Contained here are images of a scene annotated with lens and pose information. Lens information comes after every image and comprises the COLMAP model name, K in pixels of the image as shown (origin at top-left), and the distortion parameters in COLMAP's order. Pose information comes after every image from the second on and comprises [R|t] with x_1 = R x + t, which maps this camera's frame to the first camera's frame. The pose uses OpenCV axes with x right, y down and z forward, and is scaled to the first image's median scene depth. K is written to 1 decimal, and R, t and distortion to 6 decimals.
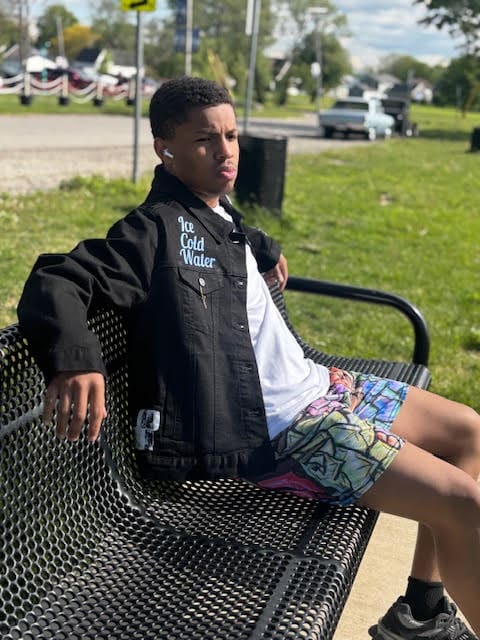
lens RADIAL K [[850.1, 0, 240.0], [0, 850.1, 309.8], [0, 0, 1]] dist [0.190591, -0.550865]
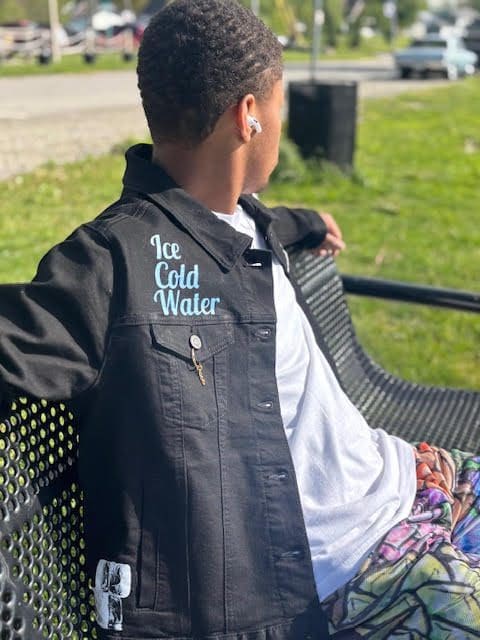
lens RADIAL K [[850.1, 0, 240.0], [0, 850.1, 309.8], [0, 0, 1]] dist [0.190591, -0.550865]
pose [[0.995143, -0.031626, -0.093223, 0.042287], [0.036793, 0.997850, 0.054232, -0.084771], [0.091308, -0.057398, 0.994167, 0.398218]]
